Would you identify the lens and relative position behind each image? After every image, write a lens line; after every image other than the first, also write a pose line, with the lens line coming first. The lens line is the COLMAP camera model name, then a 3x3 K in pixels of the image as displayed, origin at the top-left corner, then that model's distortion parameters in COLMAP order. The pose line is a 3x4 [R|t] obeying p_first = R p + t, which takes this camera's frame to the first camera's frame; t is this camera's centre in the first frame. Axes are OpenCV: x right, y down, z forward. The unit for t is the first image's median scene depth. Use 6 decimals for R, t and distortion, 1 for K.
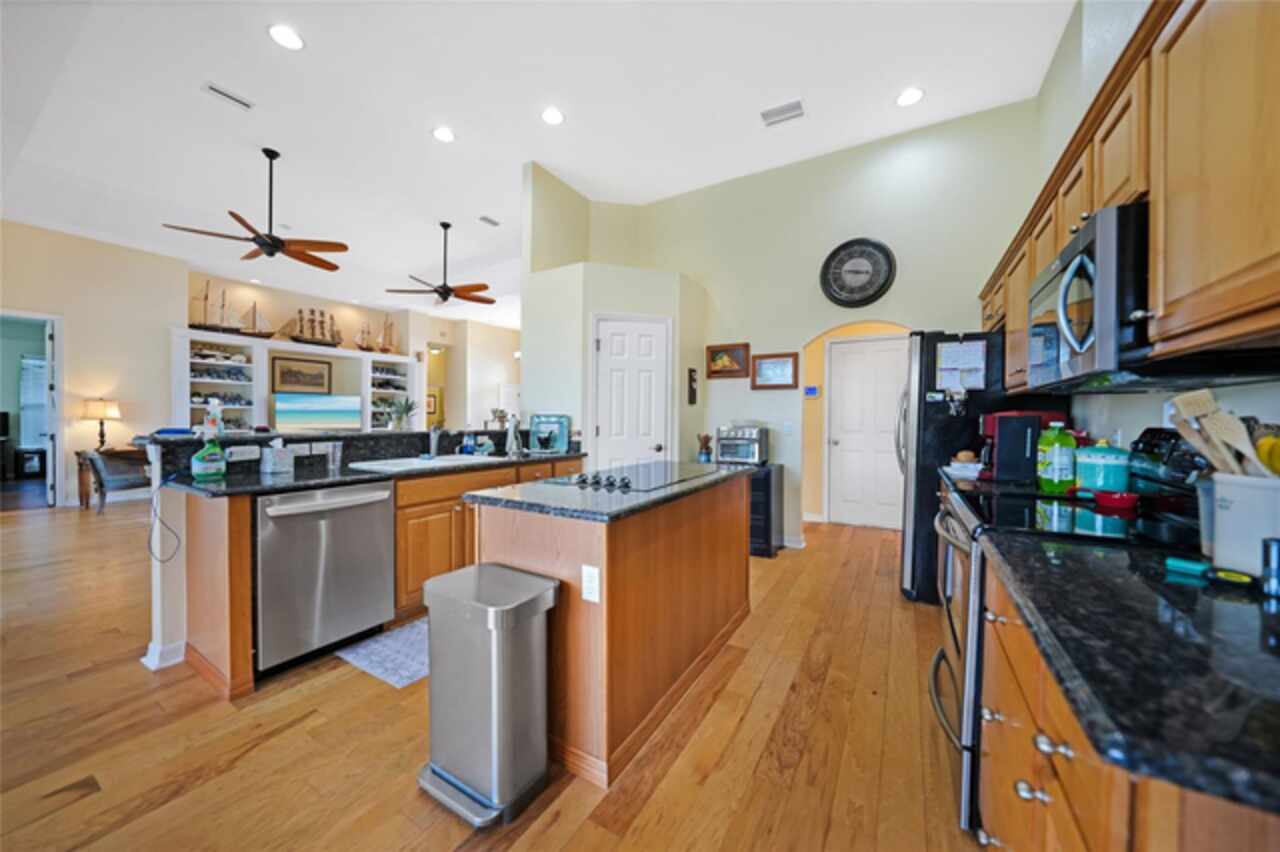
lens RADIAL K [[454.1, 0, 624.6], [0, 454.1, 417.2], [0, 0, 1]] dist [0.000411, 0.000184]
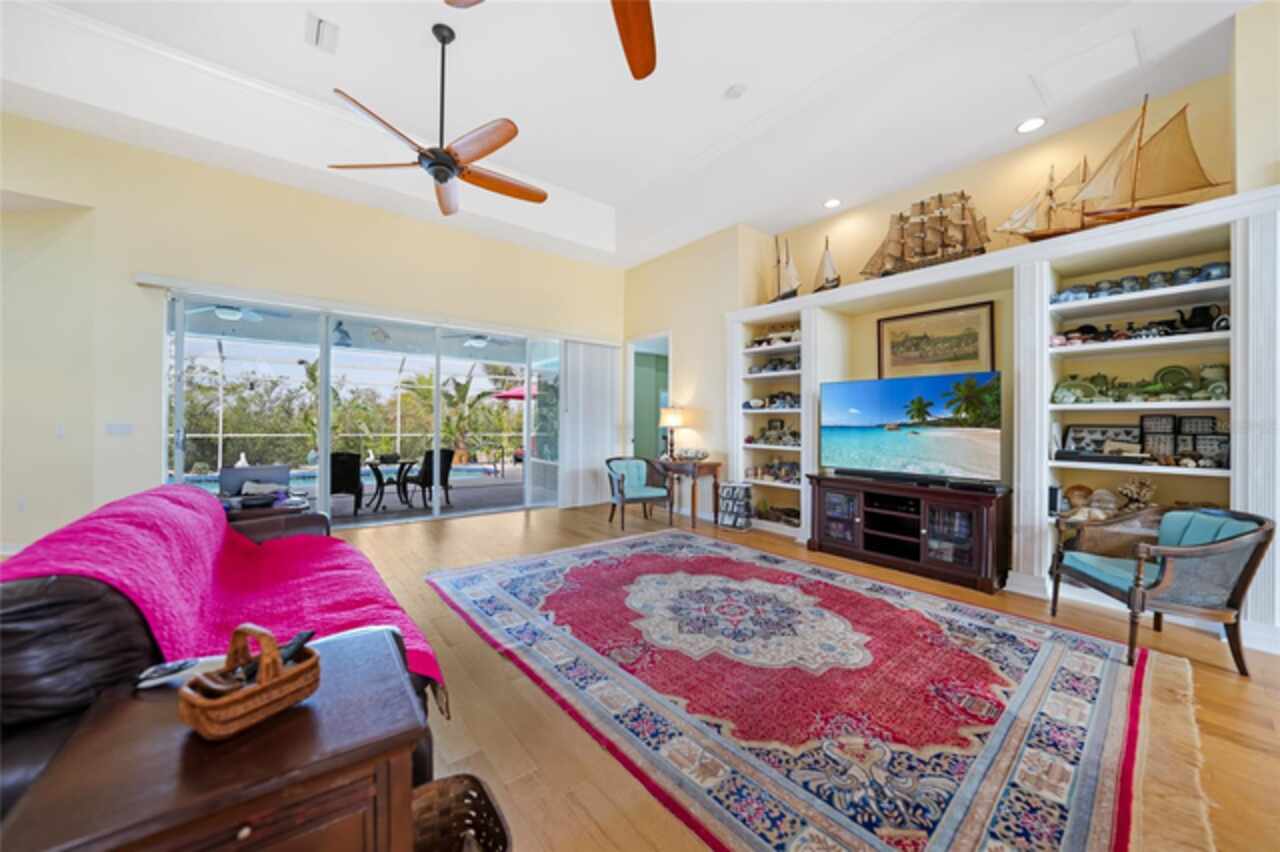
lens RADIAL K [[465.7, 0, 638.4], [0, 465.7, 423.2], [0, 0, 1]] dist [-0.012633, 0.000232]
pose [[-0.338082, -0.007589, -0.941086, -0.195996], [-0.010800, 0.999933, -0.004184, 0.000089], [0.941055, 0.008749, -0.338141, 1.275637]]
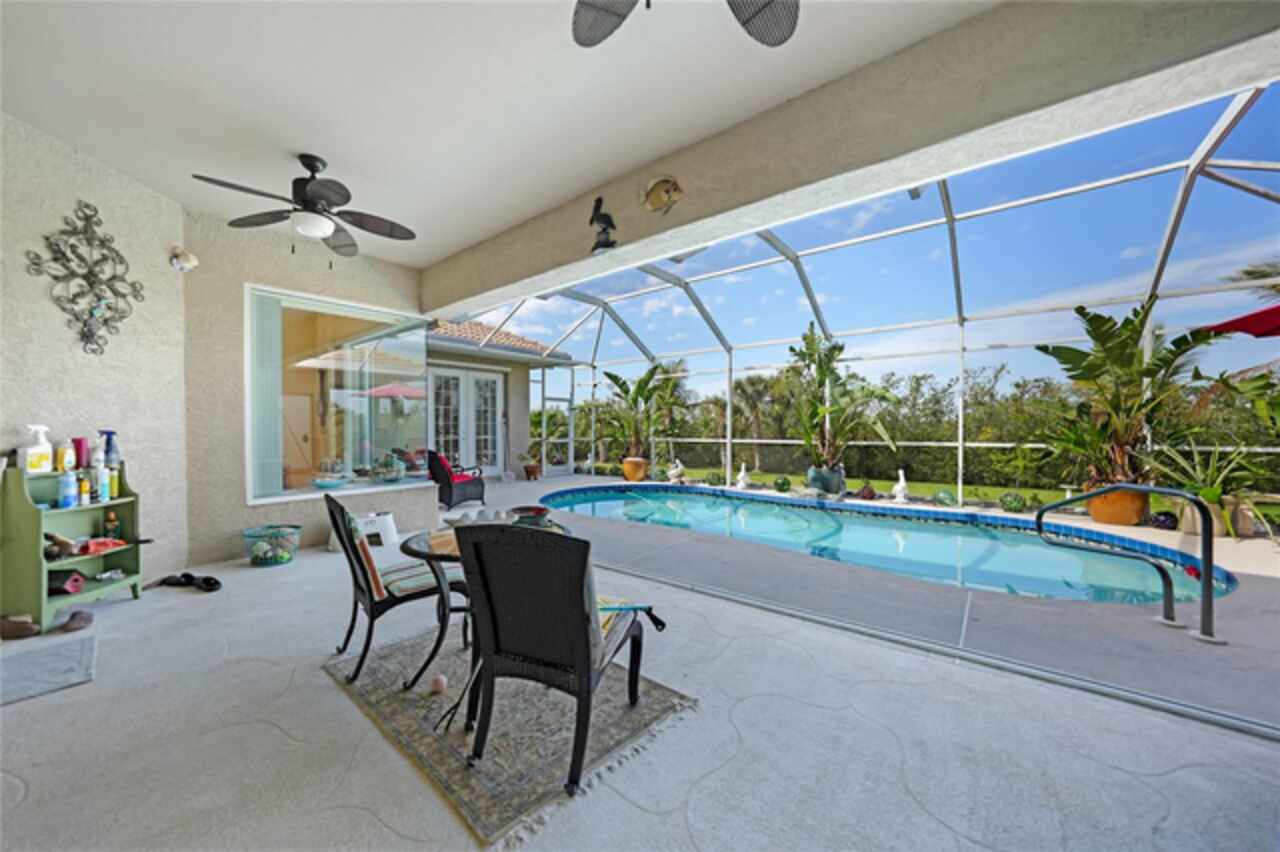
lens RADIAL K [[450.7, 0, 642.3], [0, 450.7, 428.4], [0, 0, 1]] dist [-0.024422, 0.000089]
pose [[-0.993639, 0.001142, 0.112604, -1.281007], [0.001600, 0.999991, 0.003980, 0.011154], [-0.112599, 0.004135, -0.993632, 0.591560]]
